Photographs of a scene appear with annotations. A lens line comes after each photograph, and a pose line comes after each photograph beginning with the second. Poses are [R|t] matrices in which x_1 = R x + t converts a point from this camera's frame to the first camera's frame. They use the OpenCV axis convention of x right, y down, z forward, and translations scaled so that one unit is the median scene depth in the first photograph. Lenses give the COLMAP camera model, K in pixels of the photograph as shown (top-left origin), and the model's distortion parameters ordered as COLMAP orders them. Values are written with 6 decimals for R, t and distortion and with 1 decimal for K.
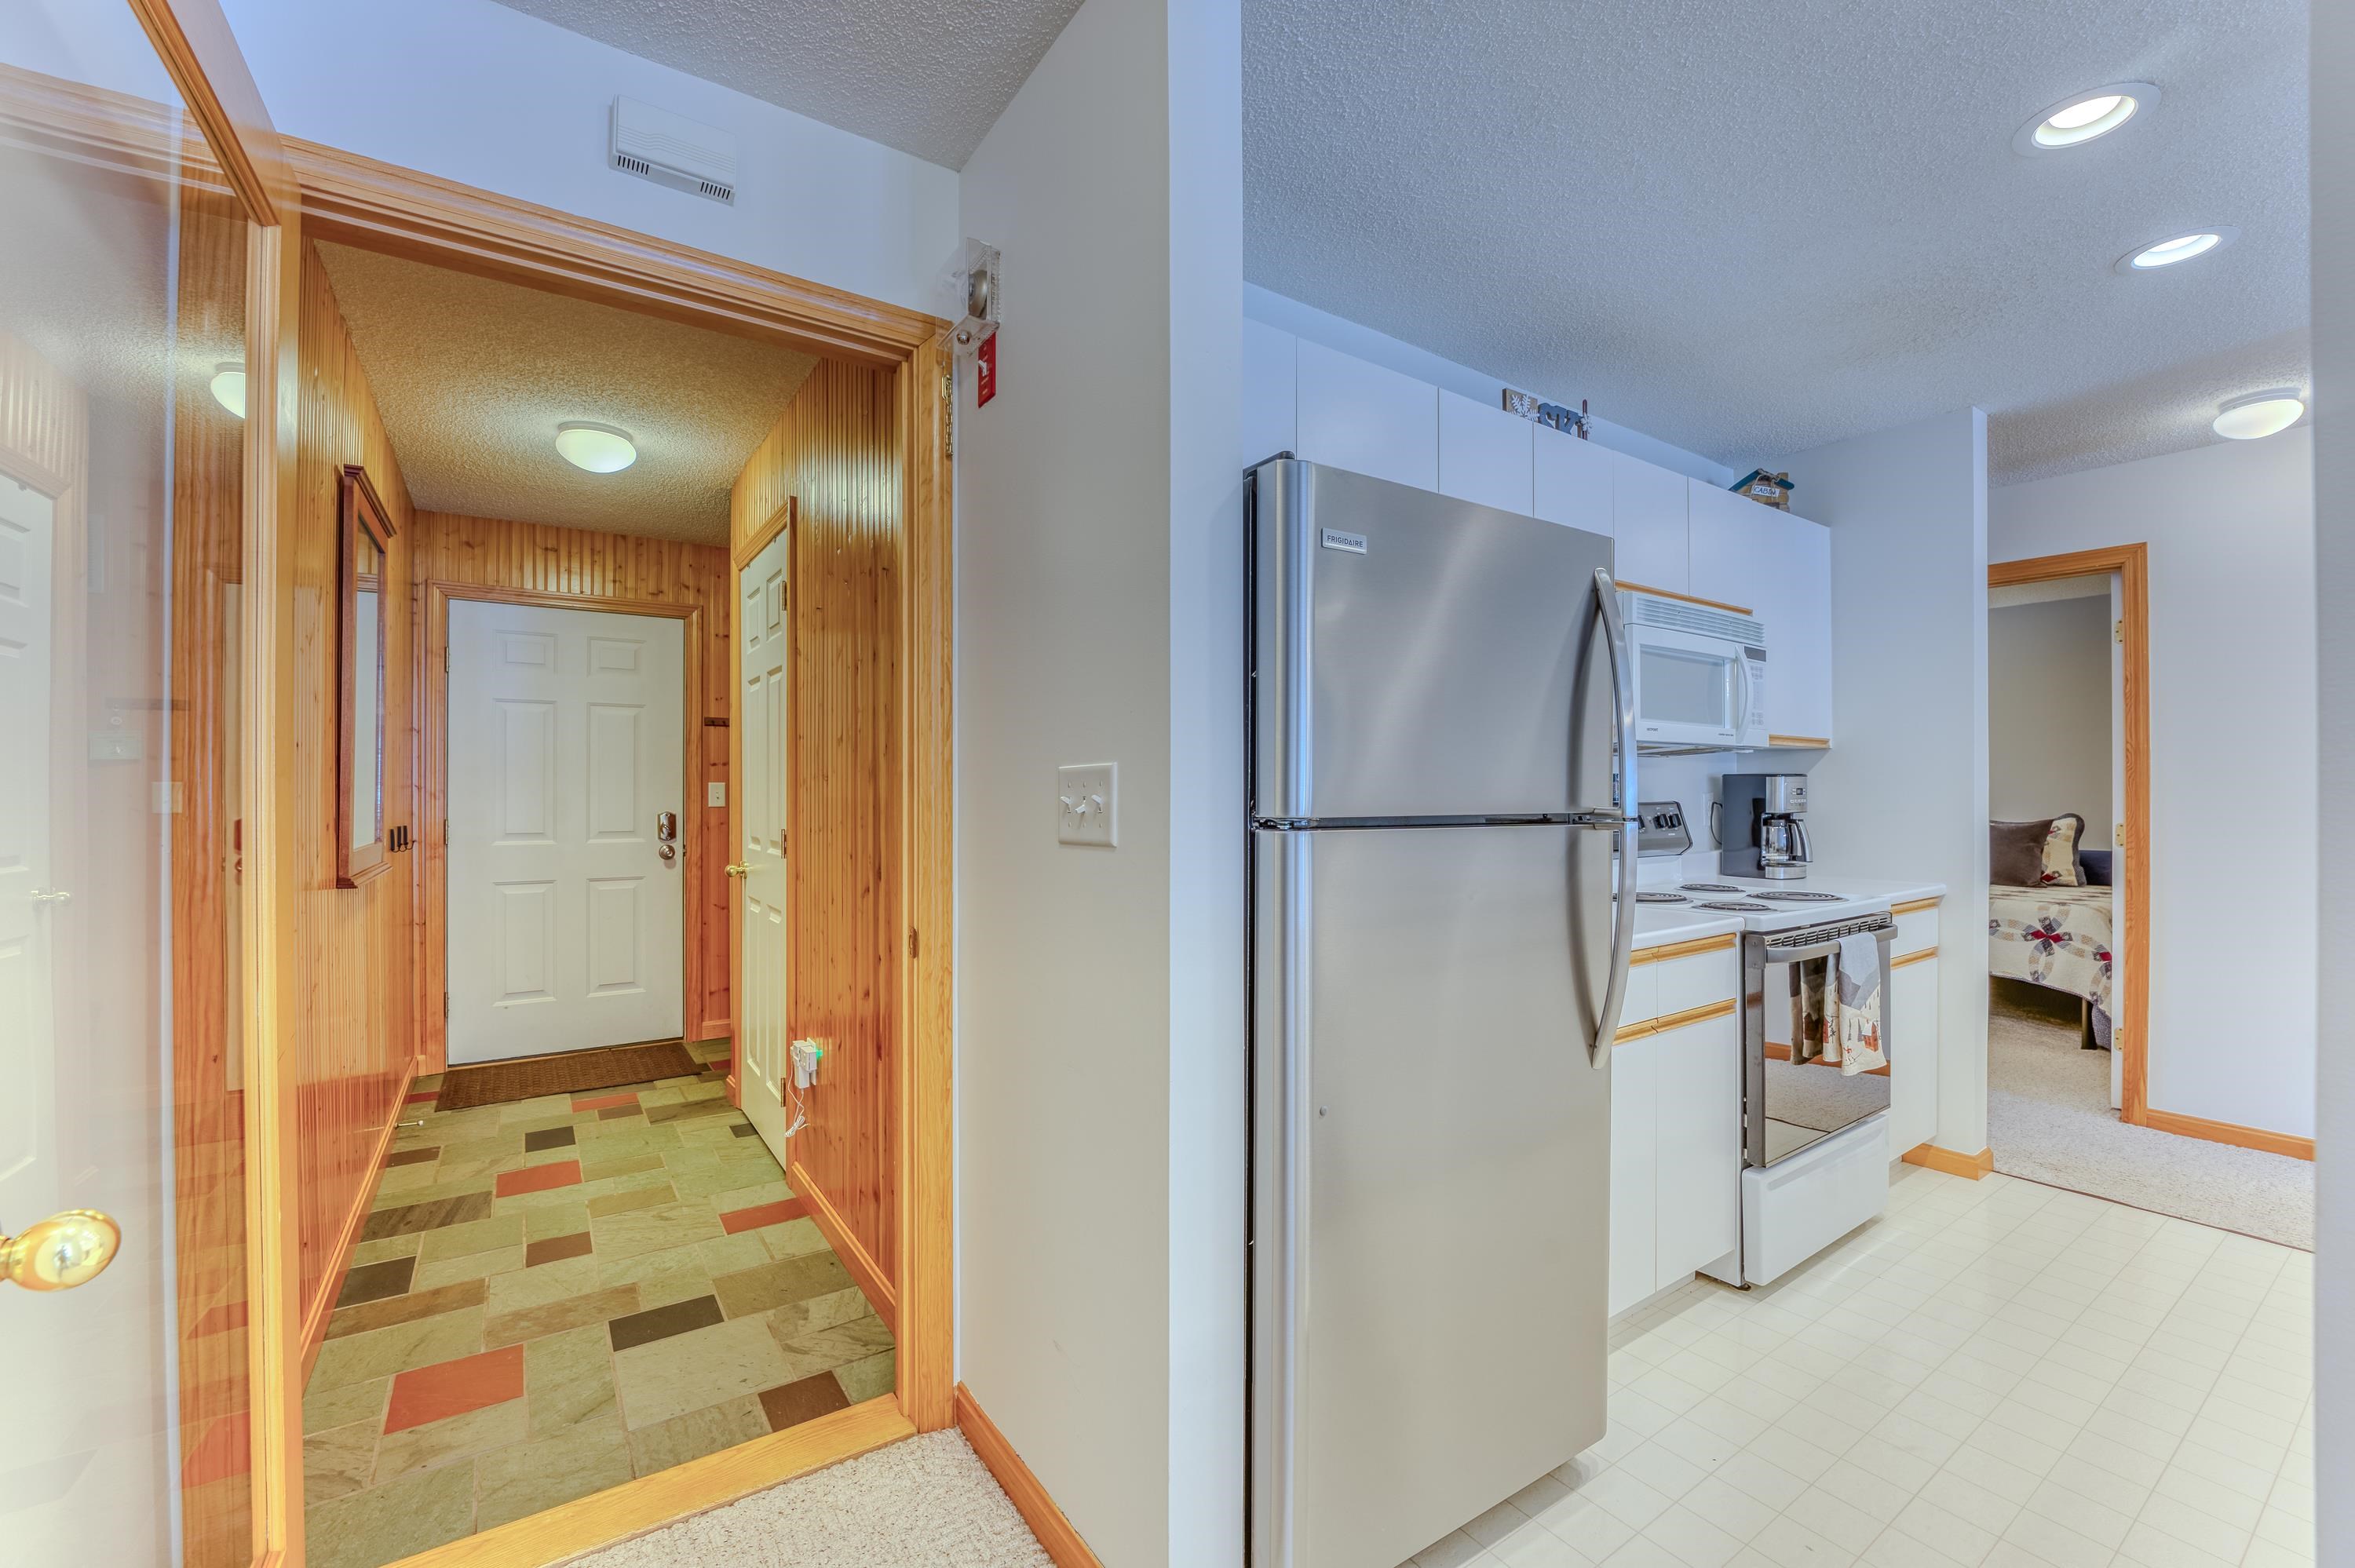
lens RADIAL K [[955.2, 0, 1174.2], [0, 955.2, 789.4], [0, 0, 1]] dist [-0.006589, -0.000306]
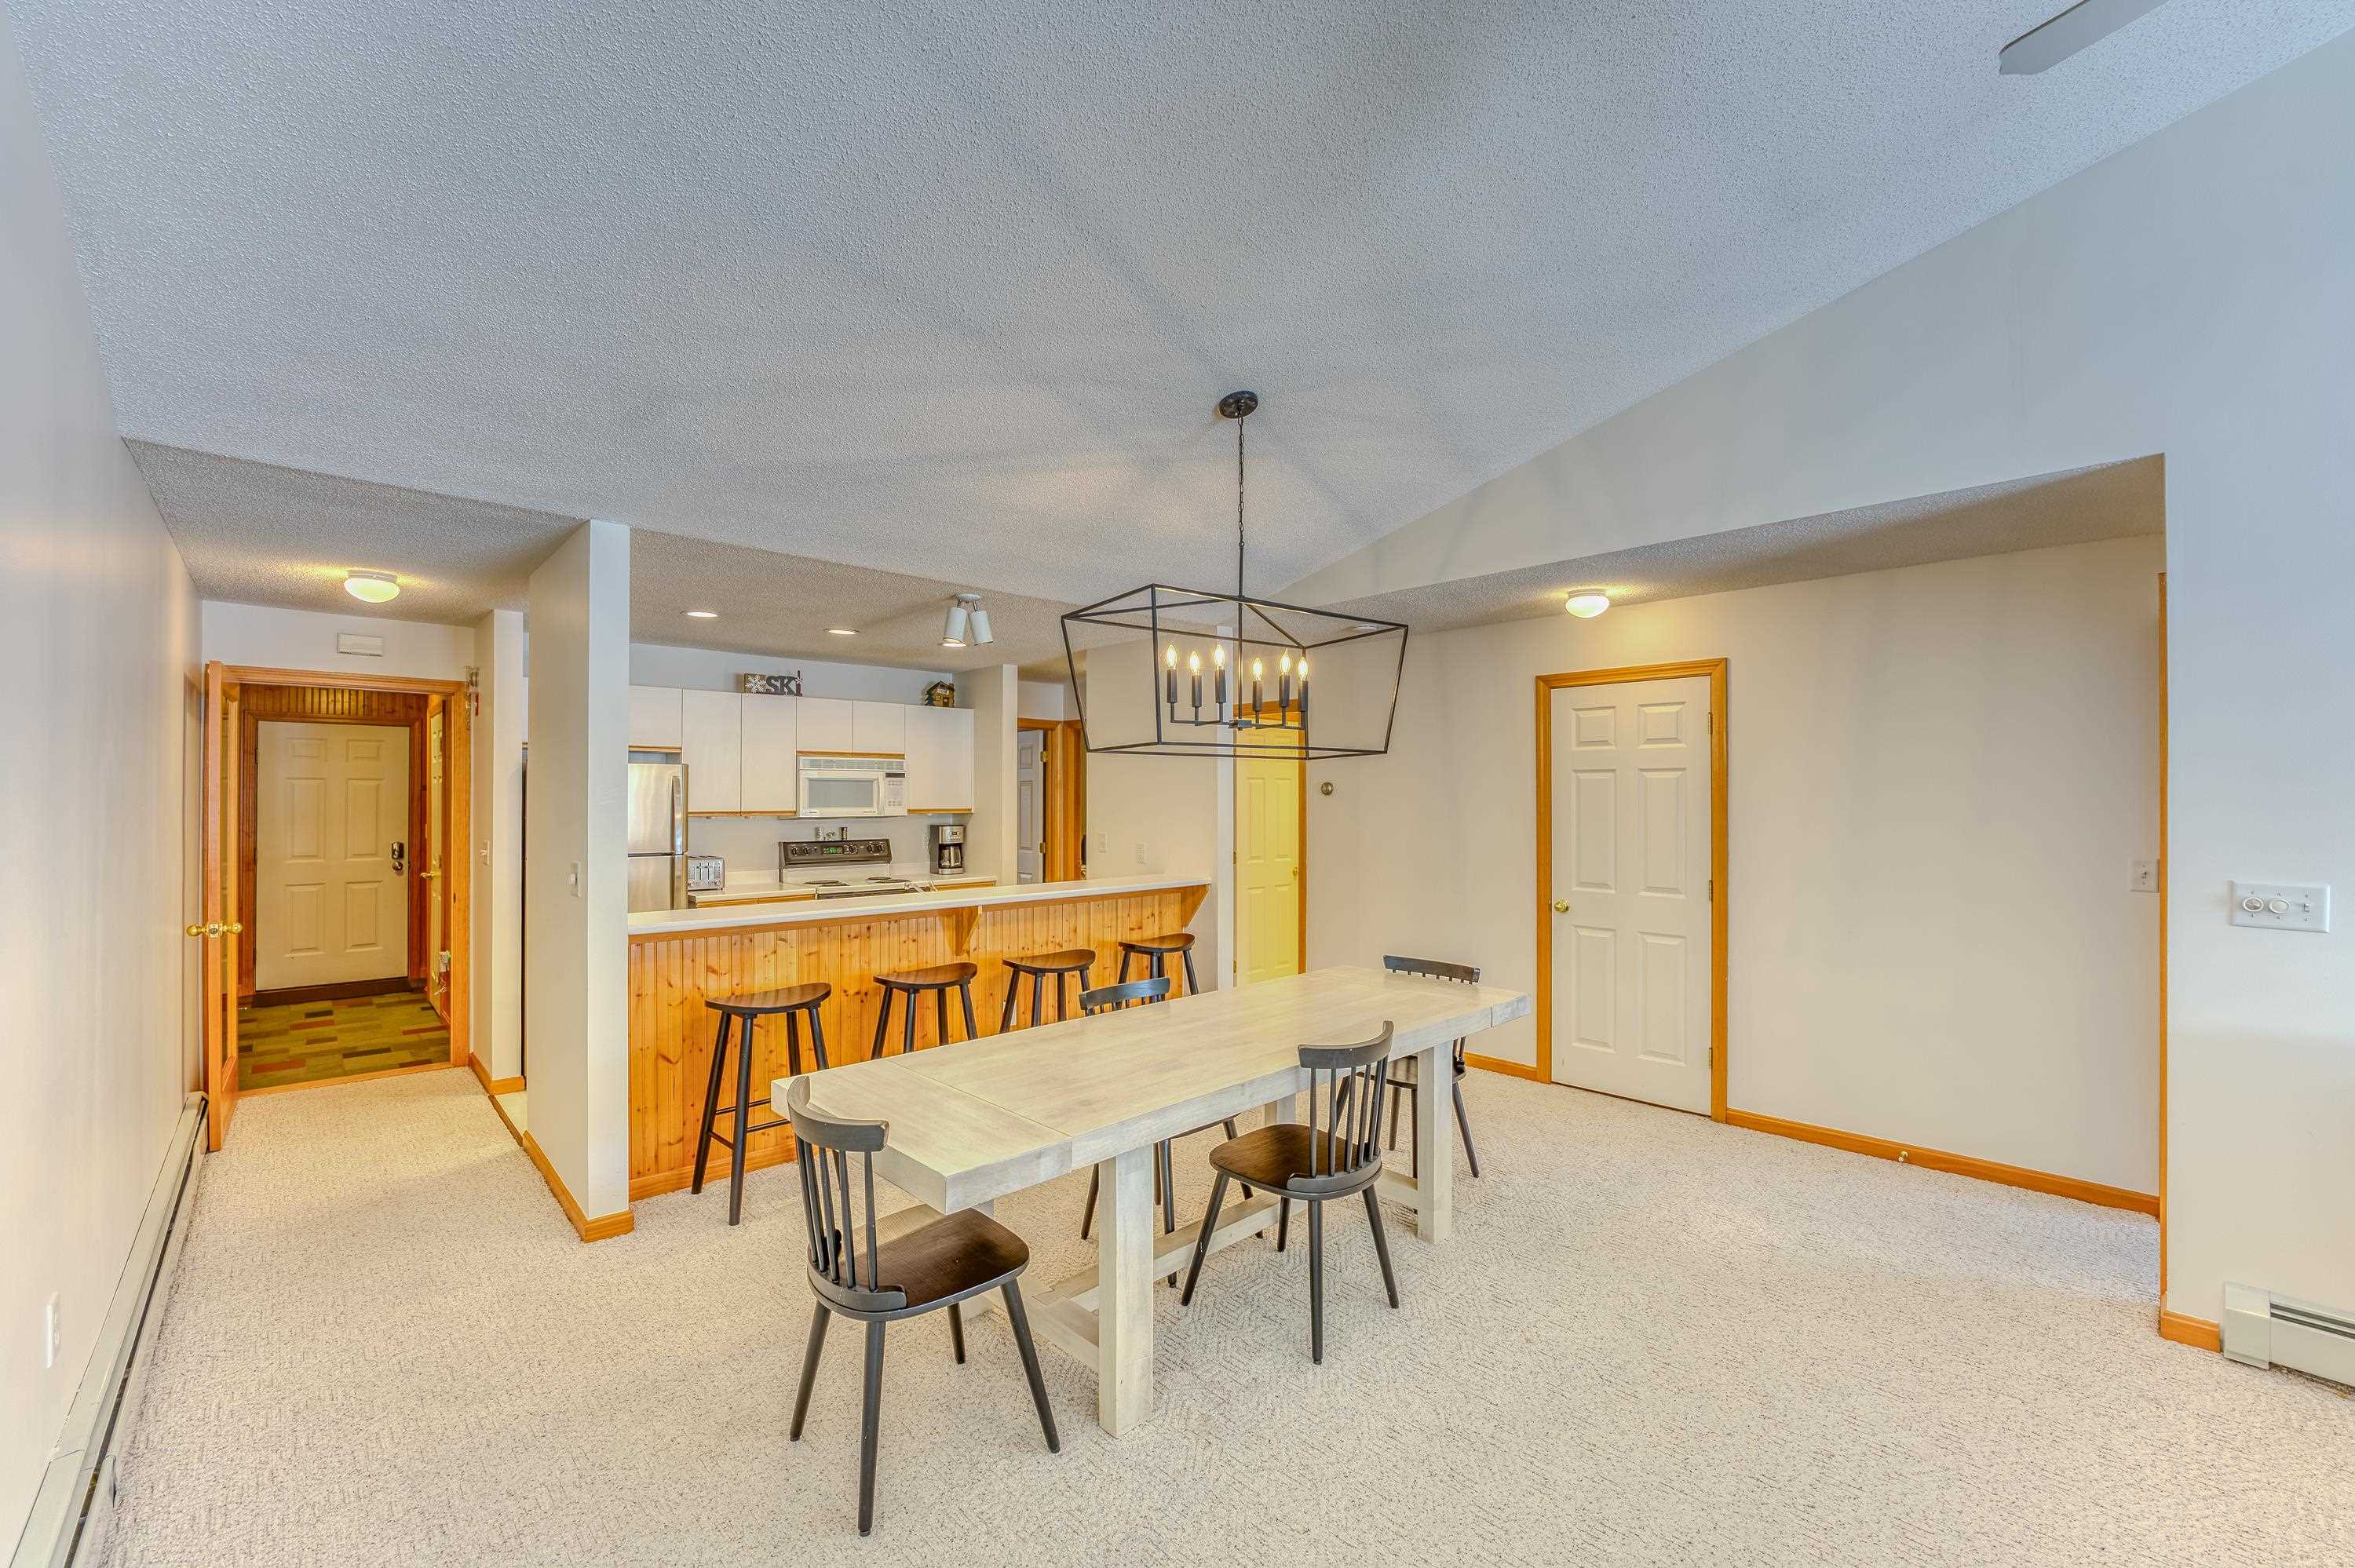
lens RADIAL K [[958.0, 0, 1169.5], [0, 958.0, 792.6], [0, 0, 1]] dist [-0.018135, -0.000295]
pose [[0.989318, 0.000937, 0.145769, 0.811167], [-0.000161, 0.999986, -0.005336, -0.078117], [-0.145772, 0.005255, 0.989304, -1.204636]]
